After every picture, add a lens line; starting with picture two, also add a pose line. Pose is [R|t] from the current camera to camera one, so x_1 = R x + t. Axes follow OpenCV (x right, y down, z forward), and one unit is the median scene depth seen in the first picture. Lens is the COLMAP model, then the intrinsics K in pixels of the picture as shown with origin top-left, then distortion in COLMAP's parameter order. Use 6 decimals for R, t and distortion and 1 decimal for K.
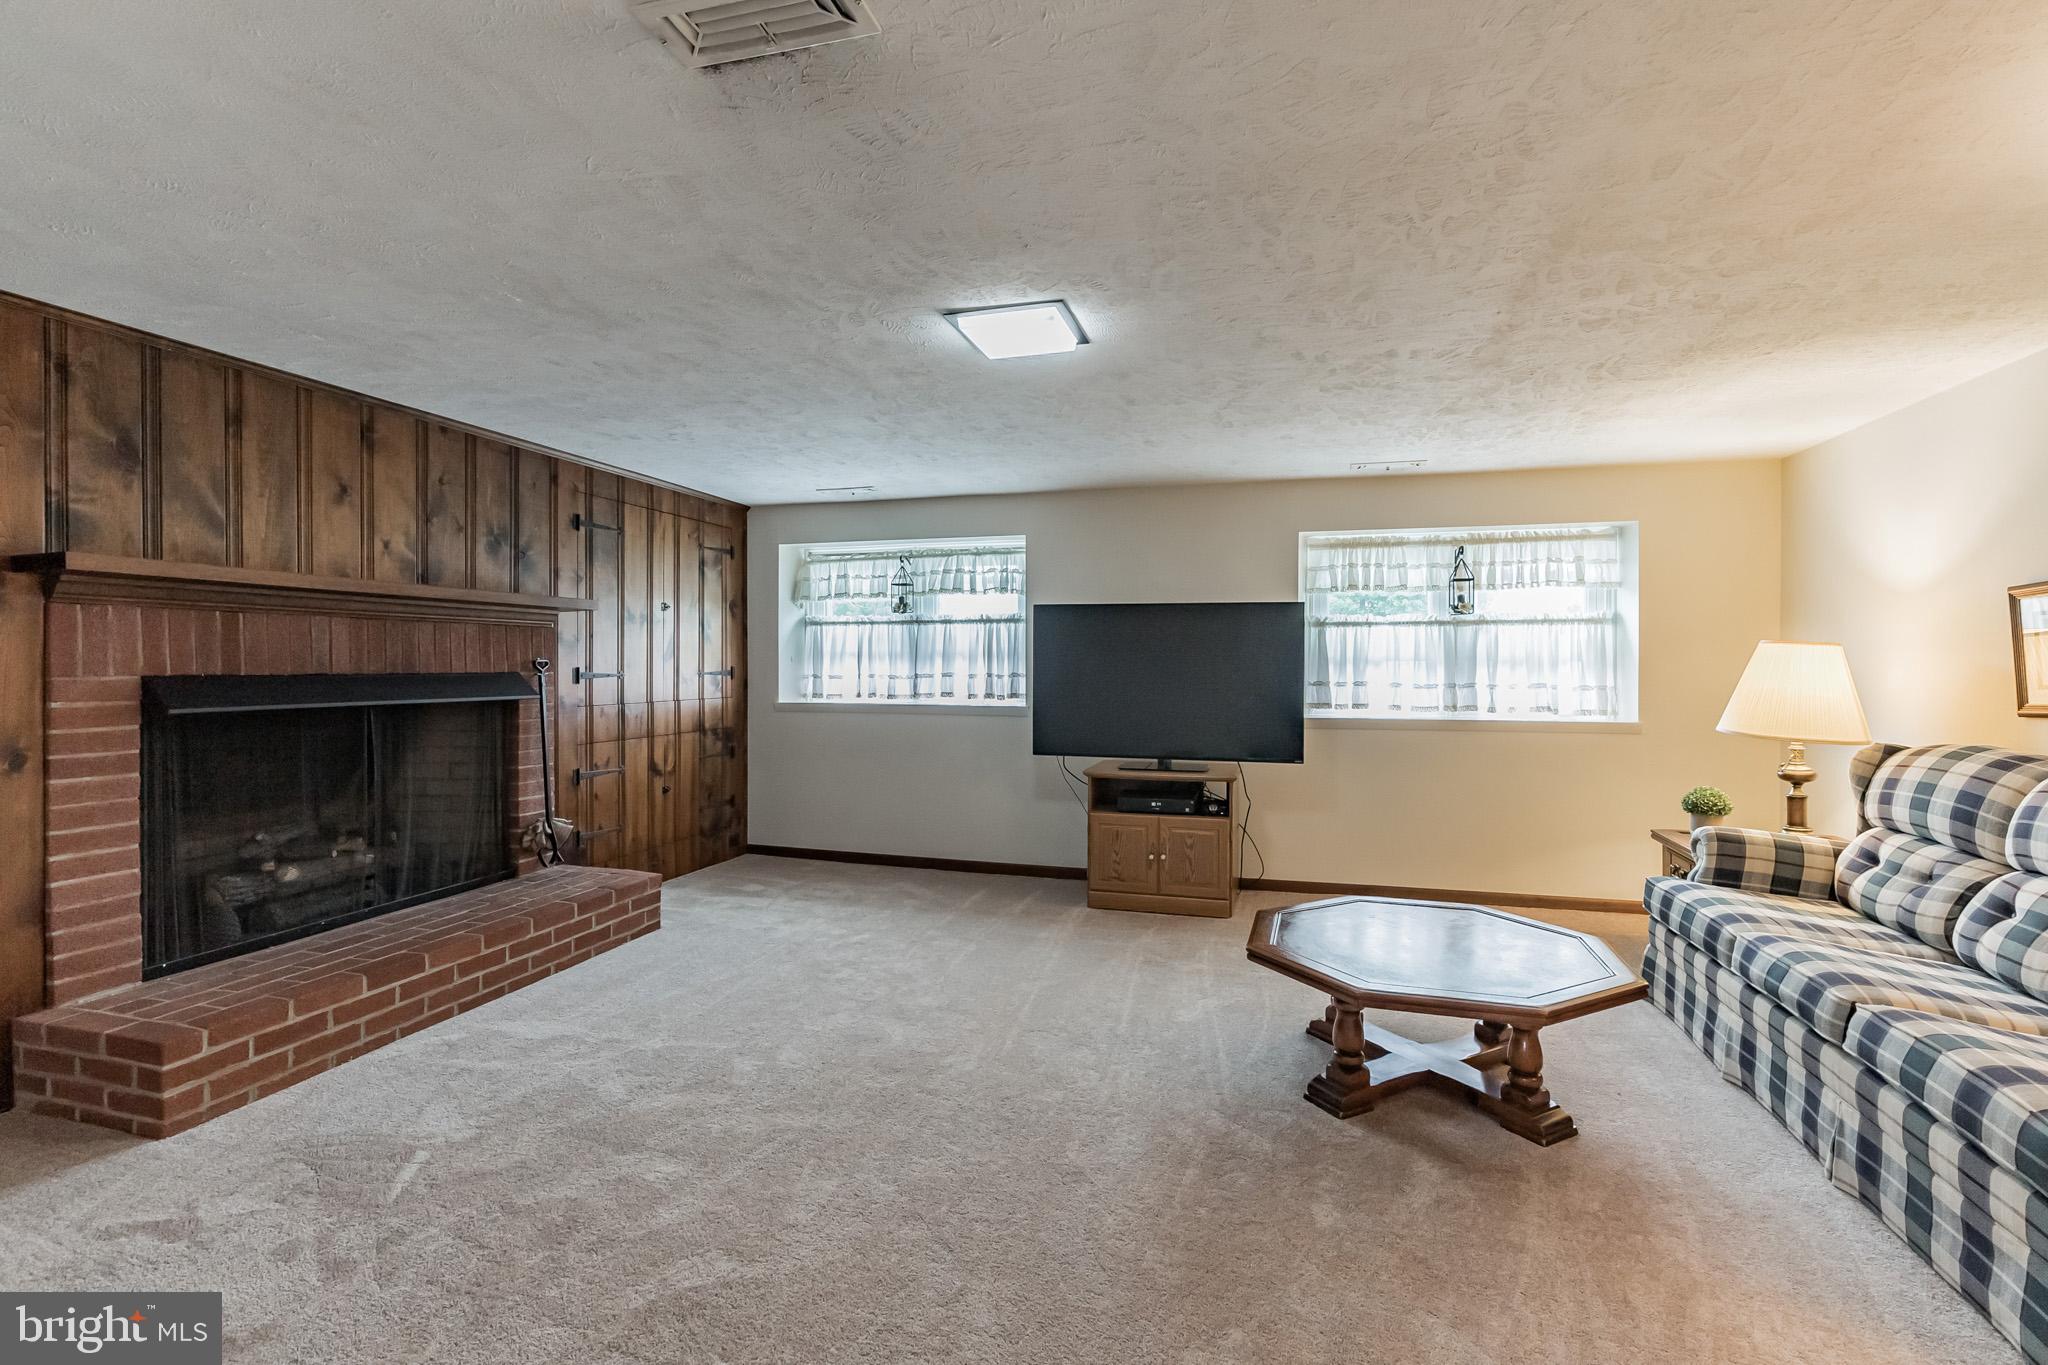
lens RADIAL K [[945.1, 0, 1024.0], [0, 945.1, 682.5], [0, 0, 1]] dist [-0.000946, 0.001136]
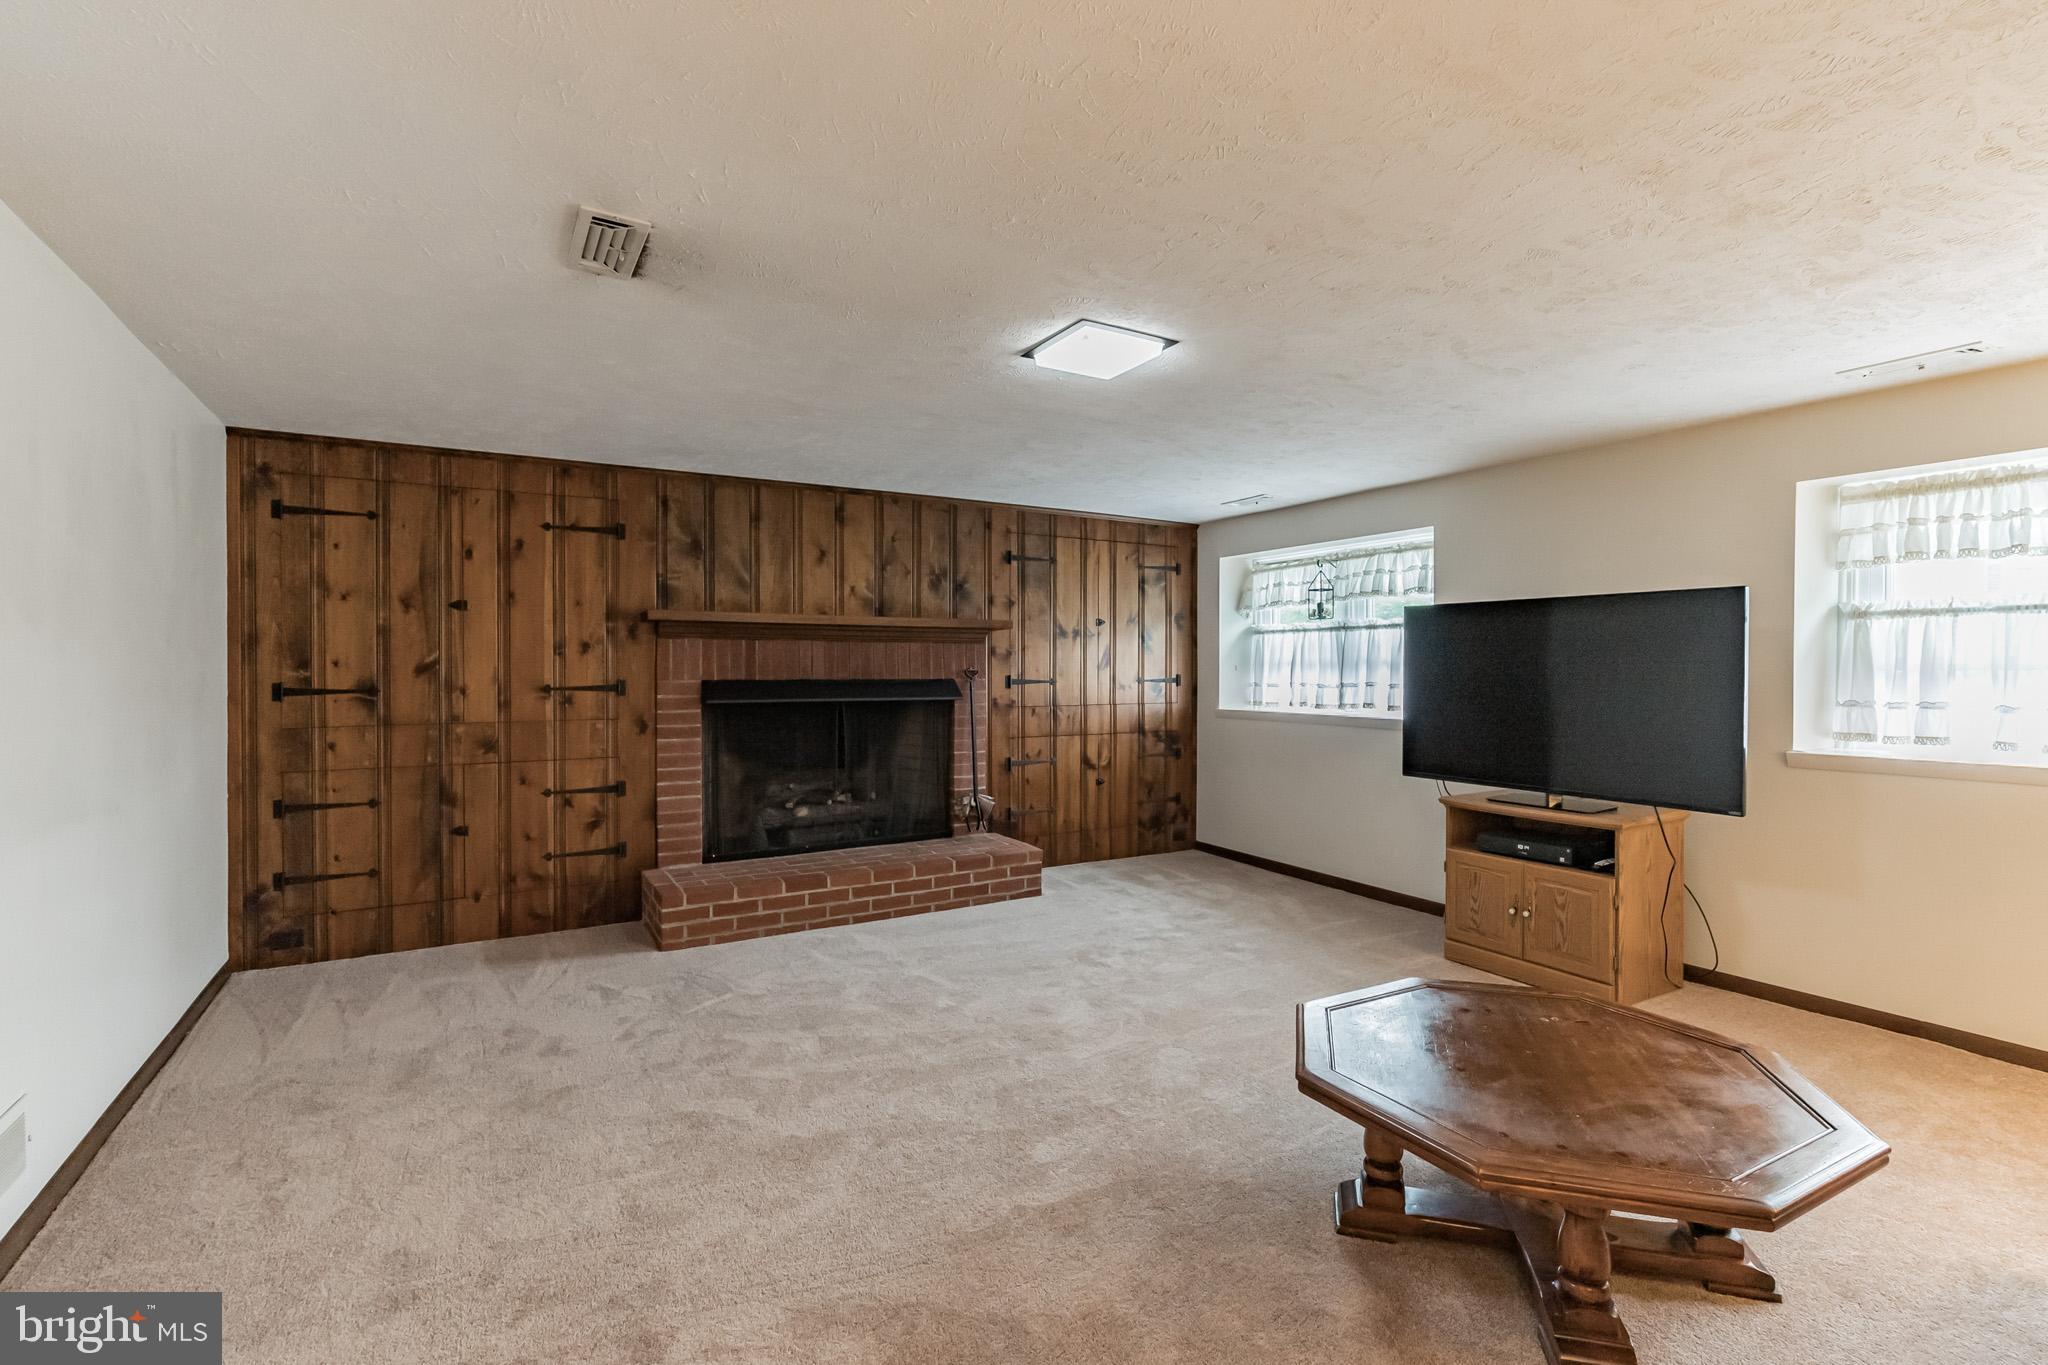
lens RADIAL K [[948.0, 0, 1023.9], [0, 948.0, 693.2], [0, 0, 1]] dist [-0.000702, 0.000735]
pose [[0.716972, 0.017443, -0.696883, 0.405652], [-0.013580, 0.999847, 0.011055, -0.006387], [0.696969, 0.001538, 0.717099, 0.124632]]
